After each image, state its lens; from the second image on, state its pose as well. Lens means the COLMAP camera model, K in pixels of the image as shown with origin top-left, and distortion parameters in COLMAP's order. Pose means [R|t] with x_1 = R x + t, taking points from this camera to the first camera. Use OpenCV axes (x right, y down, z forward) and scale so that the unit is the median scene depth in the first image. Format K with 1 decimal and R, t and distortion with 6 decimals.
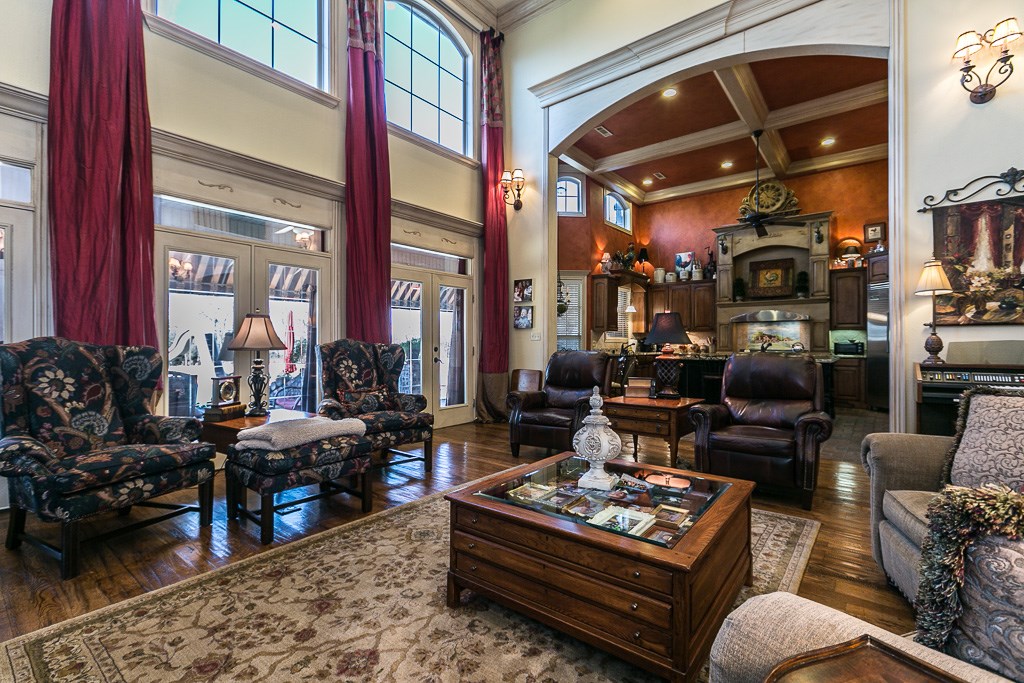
lens RADIAL K [[459.5, 0, 516.5], [0, 459.5, 343.7], [0, 0, 1]] dist [-0.011915, 0.001365]
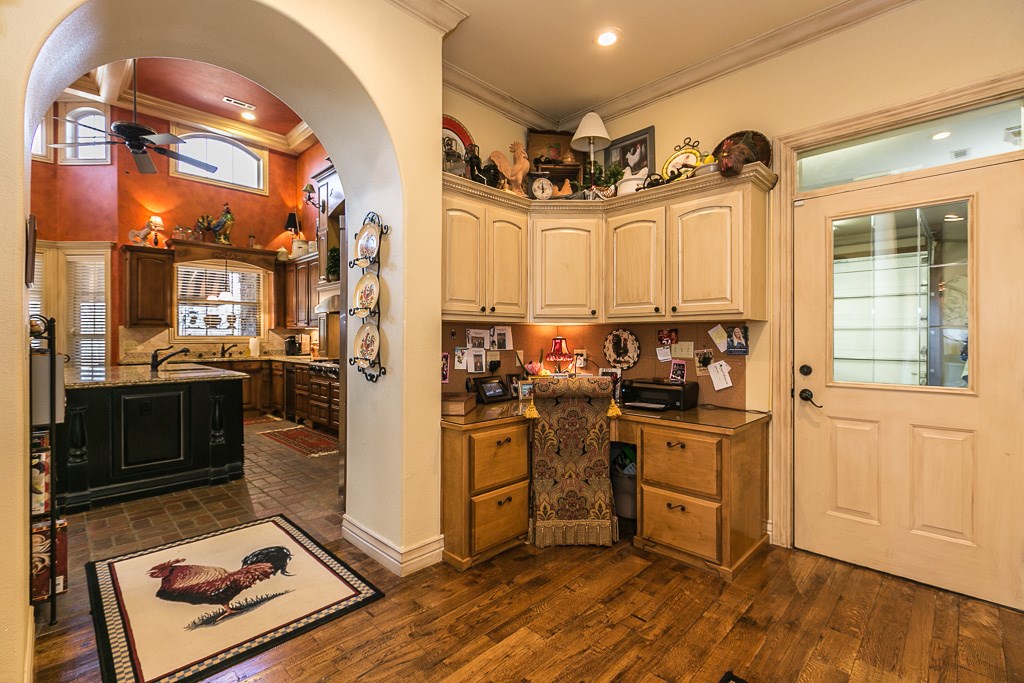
lens RADIAL K [[459.5, 0, 511.7], [0, 459.5, 341.2], [0, 0, 1]] dist [-0.011915, 0.001365]
pose [[0.993330, -0.000748, -0.115301, 0.842913], [0.001194, 0.999992, 0.003804, -0.007949], [0.115297, -0.003916, 0.993323, 0.377739]]
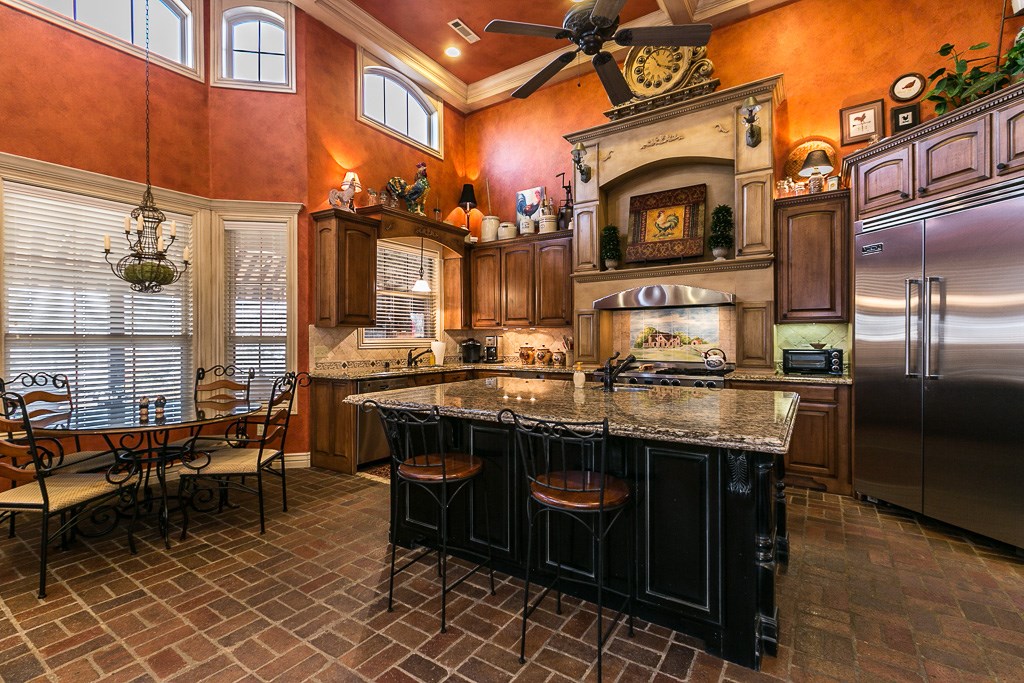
lens RADIAL K [[459.5, 0, 510.2], [0, 459.5, 342.4], [0, 0, 1]] dist [-0.011915, 0.001365]
pose [[0.997300, -0.004062, 0.073324, 0.342758], [0.003814, 0.999987, 0.003522, -0.011602], [-0.073337, -0.003233, 0.997302, 0.496358]]
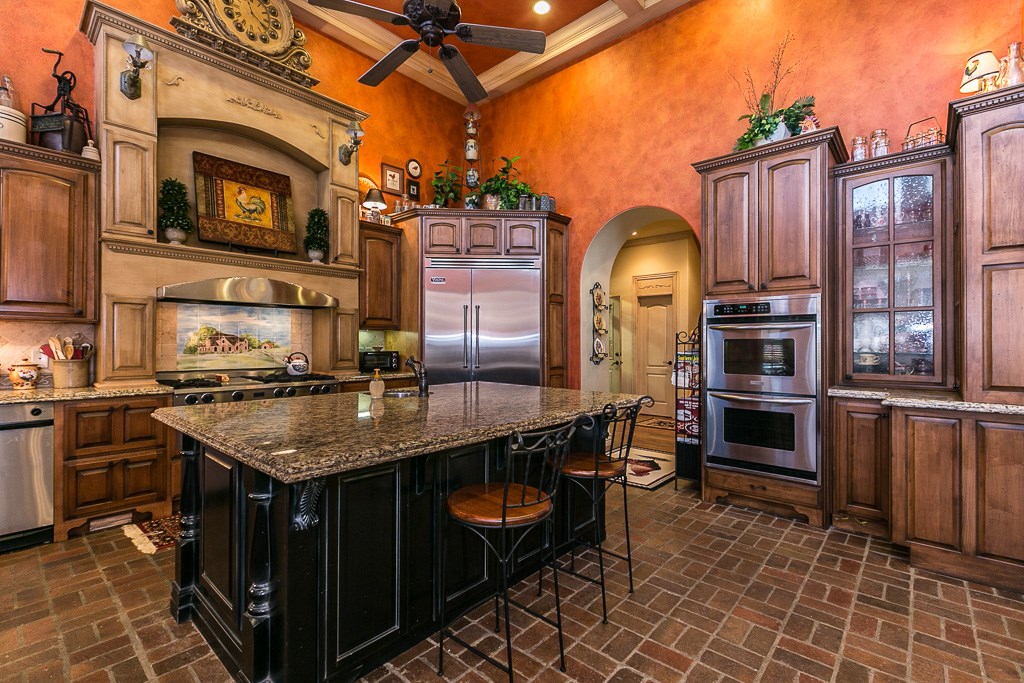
lens RADIAL K [[459.5, 0, 516.8], [0, 459.5, 347.4], [0, 0, 1]] dist [-0.011915, 0.001365]
pose [[0.041881, -0.008902, 0.999083, 0.130174], [0.001324, 0.999960, 0.008855, -0.011562], [-0.999122, 0.000952, 0.041891, 0.730885]]
